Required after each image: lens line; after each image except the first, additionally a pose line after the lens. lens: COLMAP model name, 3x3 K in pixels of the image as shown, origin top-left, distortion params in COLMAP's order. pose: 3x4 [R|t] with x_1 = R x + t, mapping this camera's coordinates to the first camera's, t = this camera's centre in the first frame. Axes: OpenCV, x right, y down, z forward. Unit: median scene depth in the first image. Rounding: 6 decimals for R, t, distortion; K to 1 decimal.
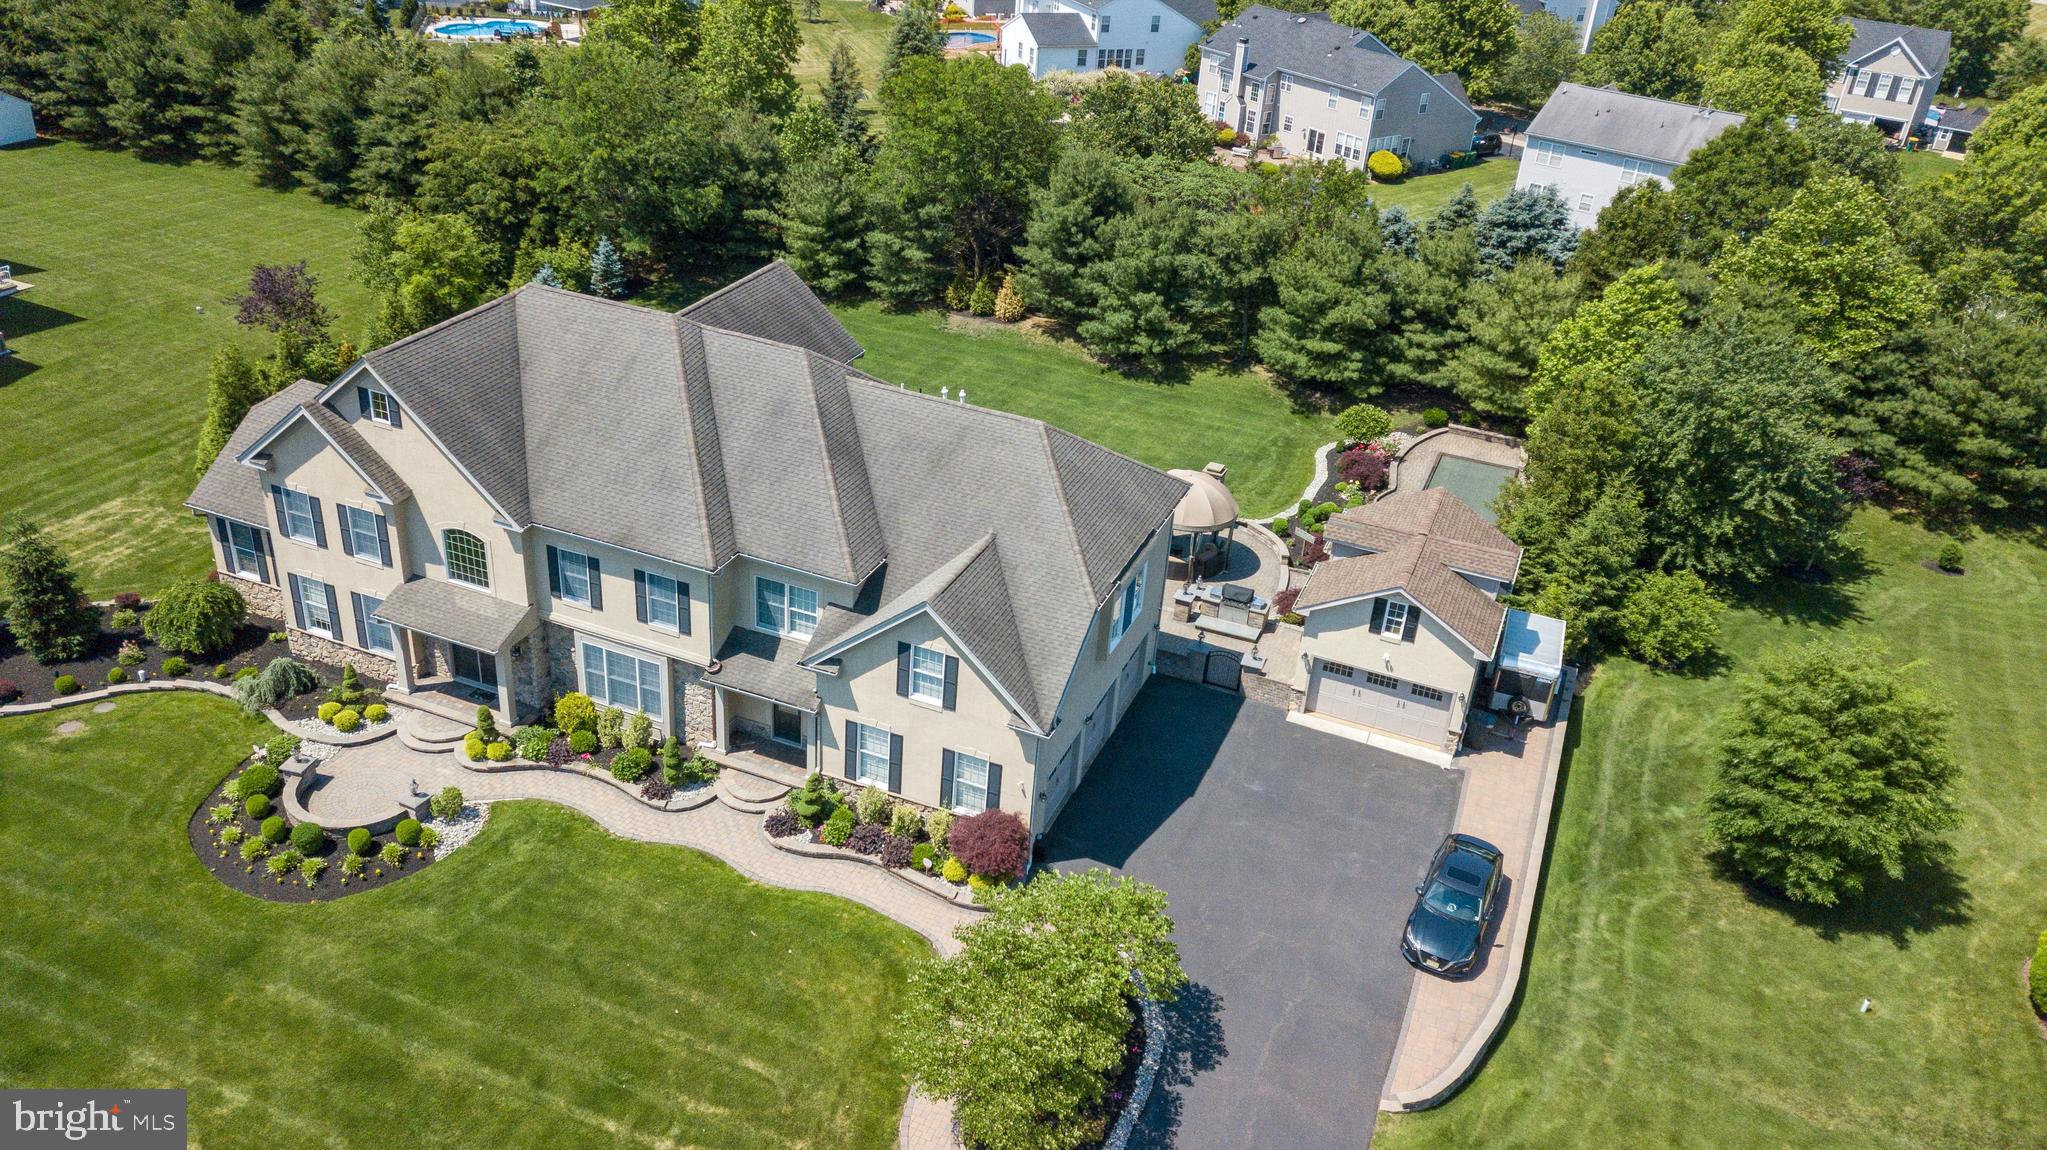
lens RADIAL K [[1560.8, 0, 1026.7], [0, 1560.8, 600.5], [0, 0, 1]] dist [0.012731, 0.037134]
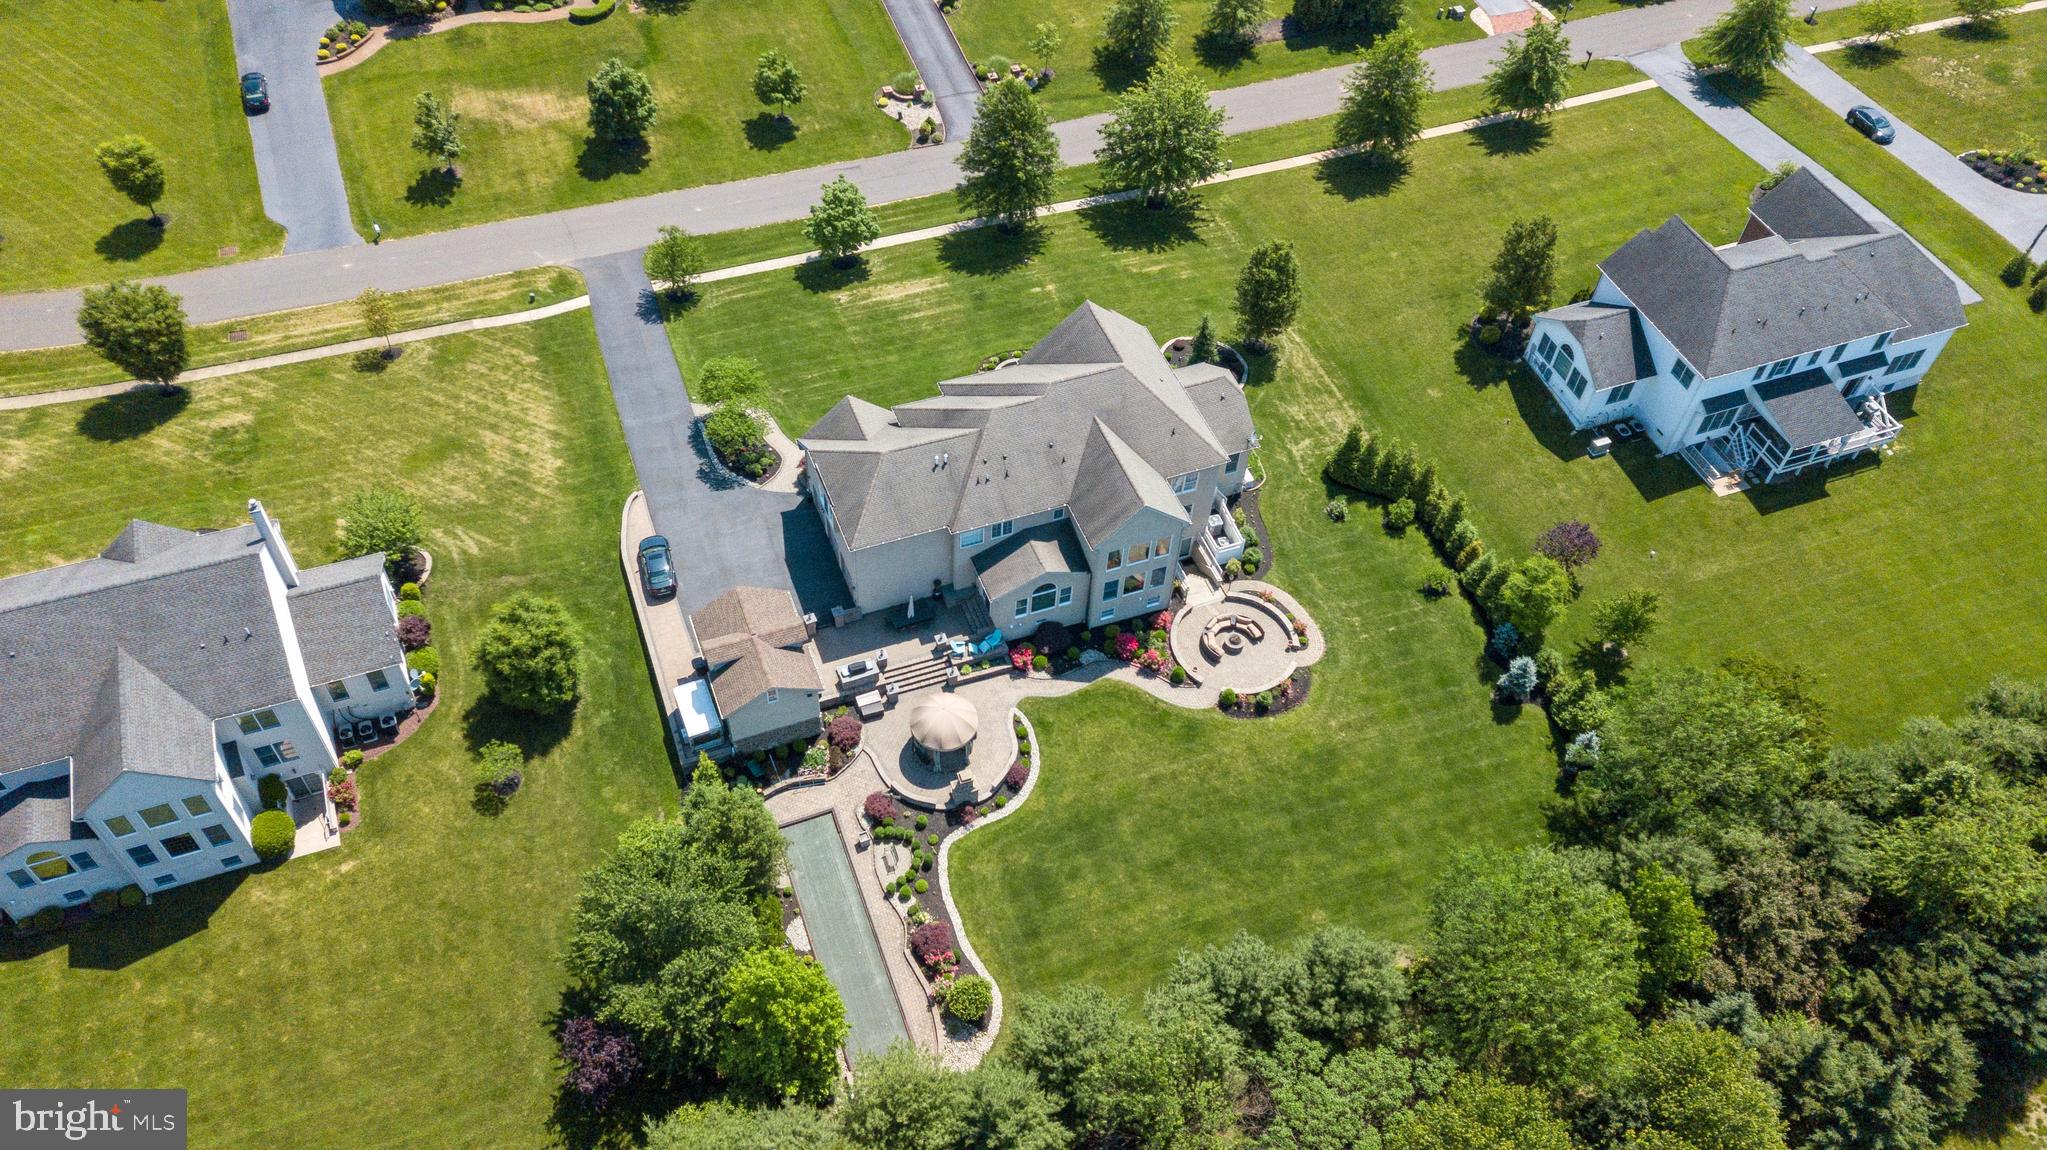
lens RADIAL K [[1571.0, 0, 1026.6], [0, 1571.0, 584.4], [0, 0, 1]] dist [0.031991, 0.004630]
pose [[-0.724384, 0.459083, -0.514305, 0.690635], [-0.420254, 0.297322, 0.857313, -1.299484], [0.546493, 0.837163, -0.022444, 0.855656]]
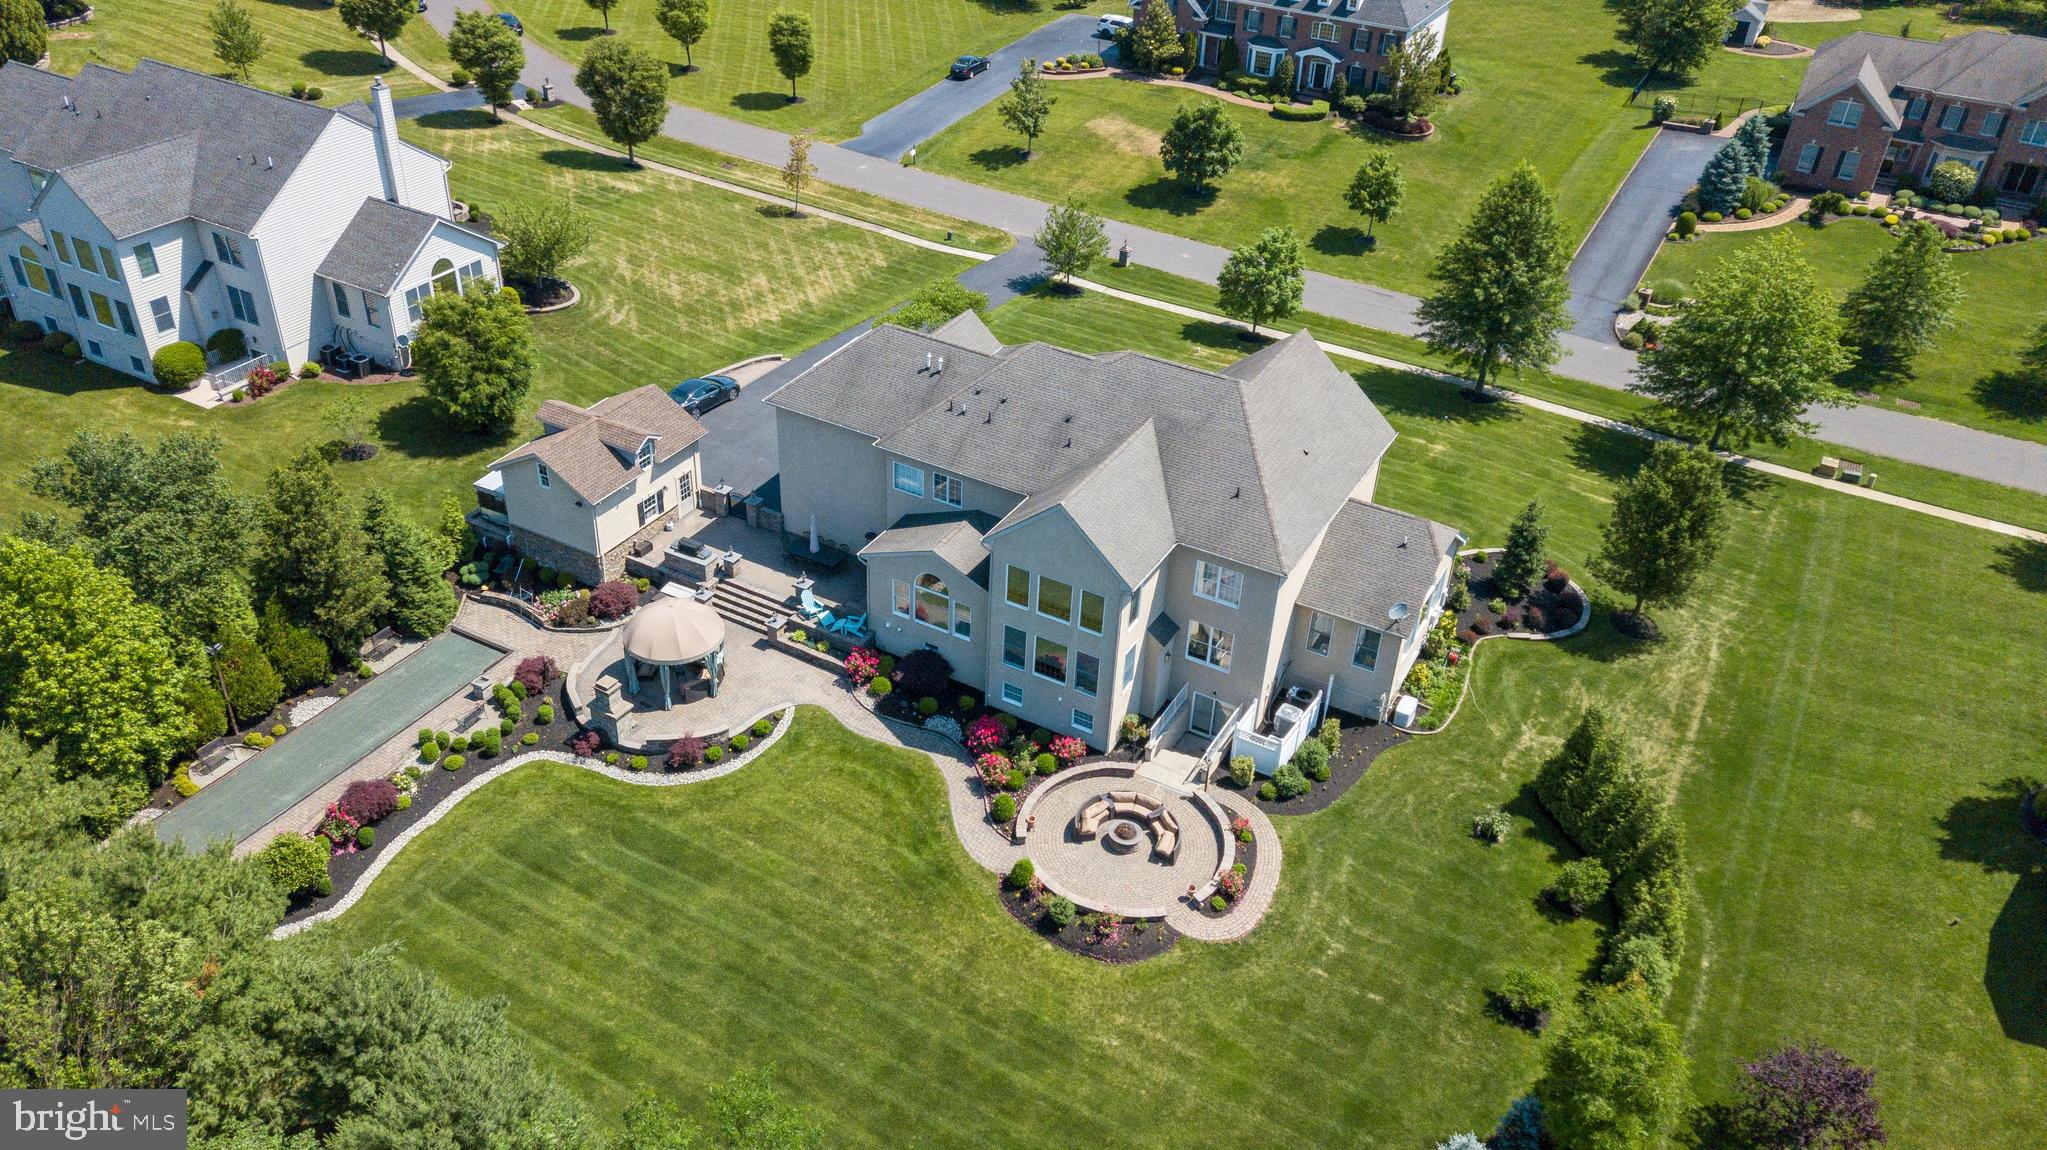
lens RADIAL K [[1571.0, 0, 1026.6], [0, 1571.0, 584.4], [0, 0, 1]] dist [0.031991, 0.004630]
pose [[-0.986249, -0.162981, 0.027381, -0.141216], [-0.046909, 0.434938, 0.899238, -0.935332], [-0.158467, 0.885588, -0.436602, 1.243238]]
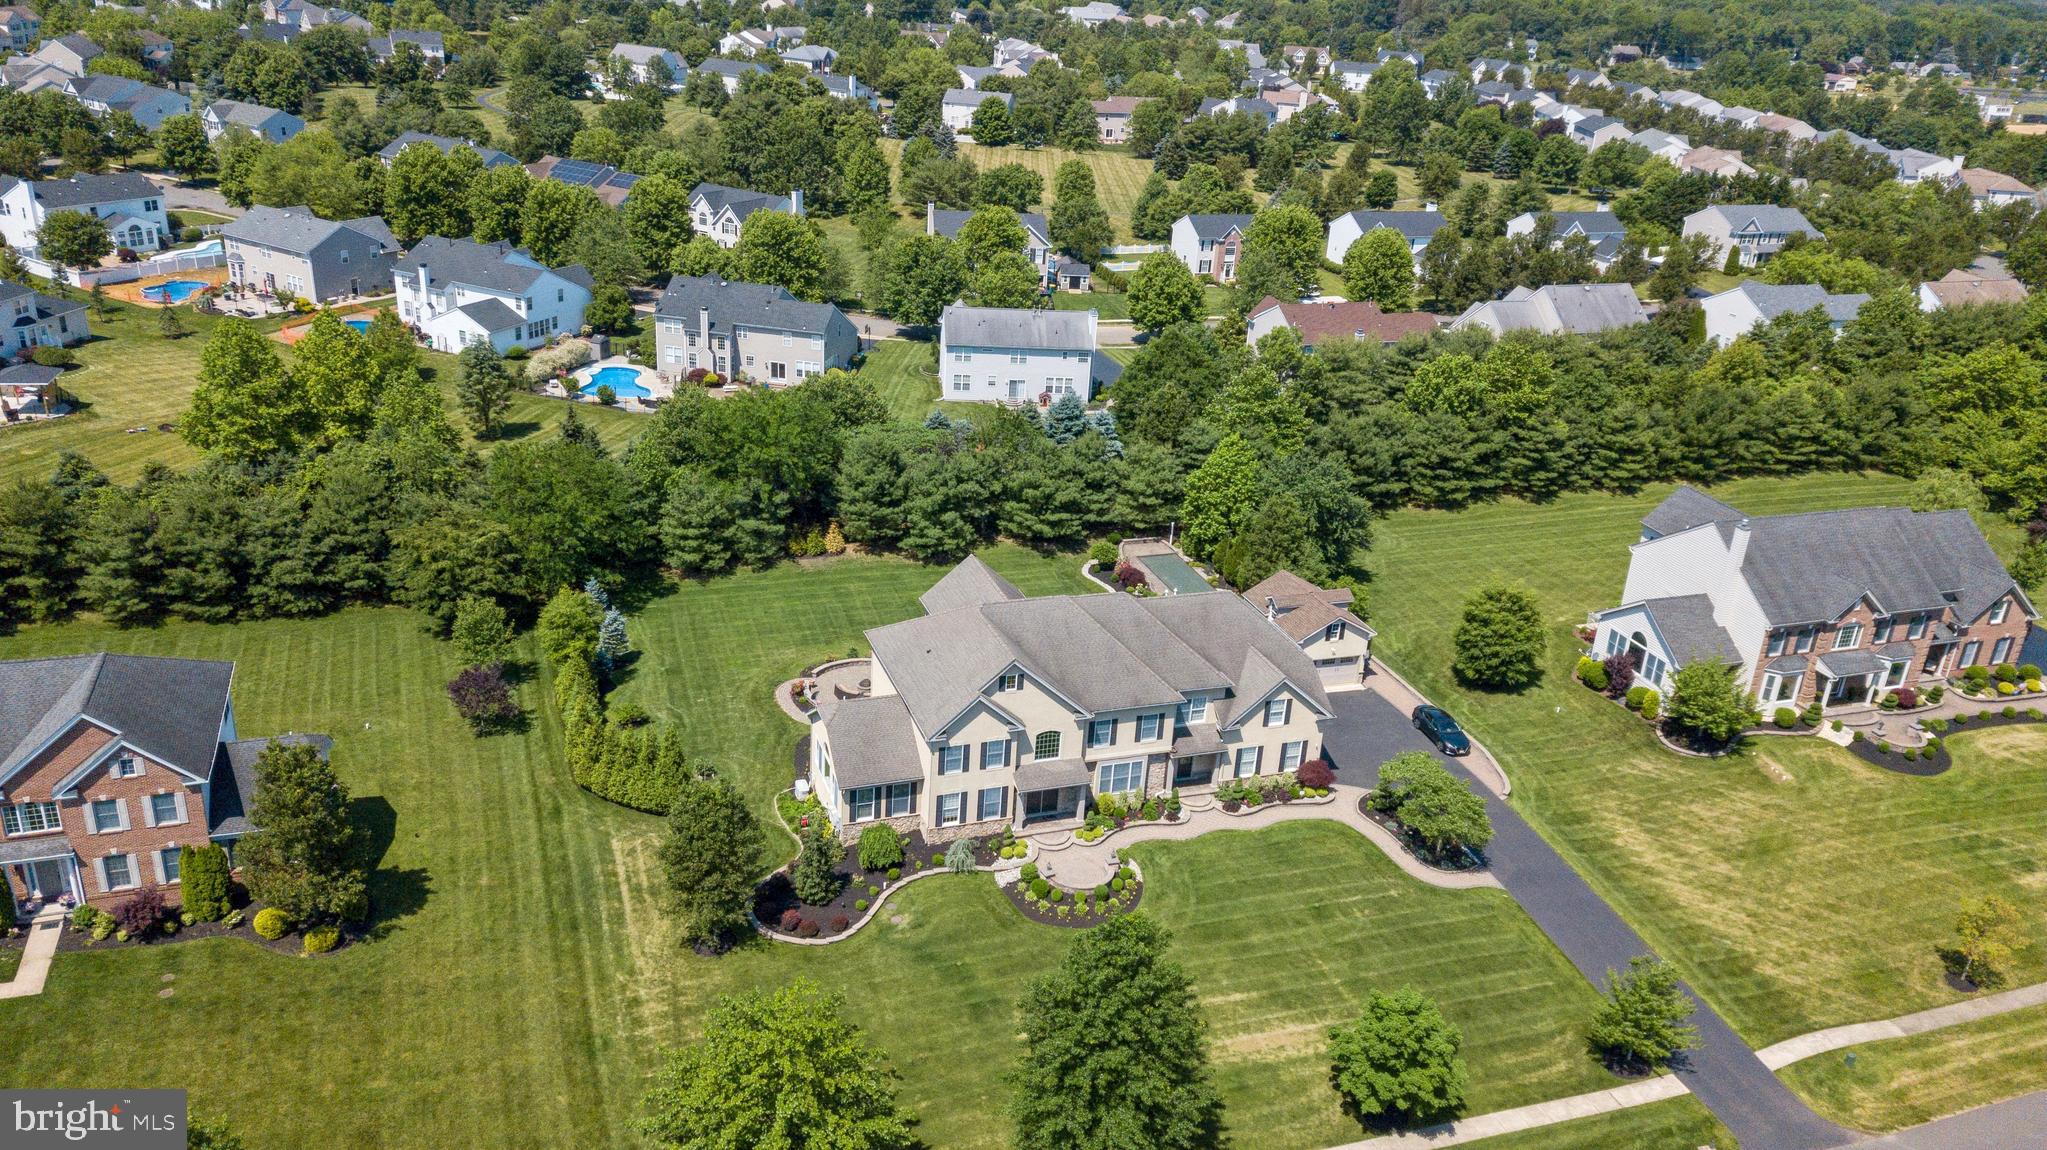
lens RADIAL K [[1571.0, 0, 1026.6], [0, 1571.0, 584.4], [0, 0, 1]] dist [0.031991, 0.004630]
pose [[0.749216, -0.287649, 0.596602, -0.965977], [0.323577, 0.944920, 0.049239, -0.208288], [-0.577904, 0.156156, 0.801026, -0.364357]]
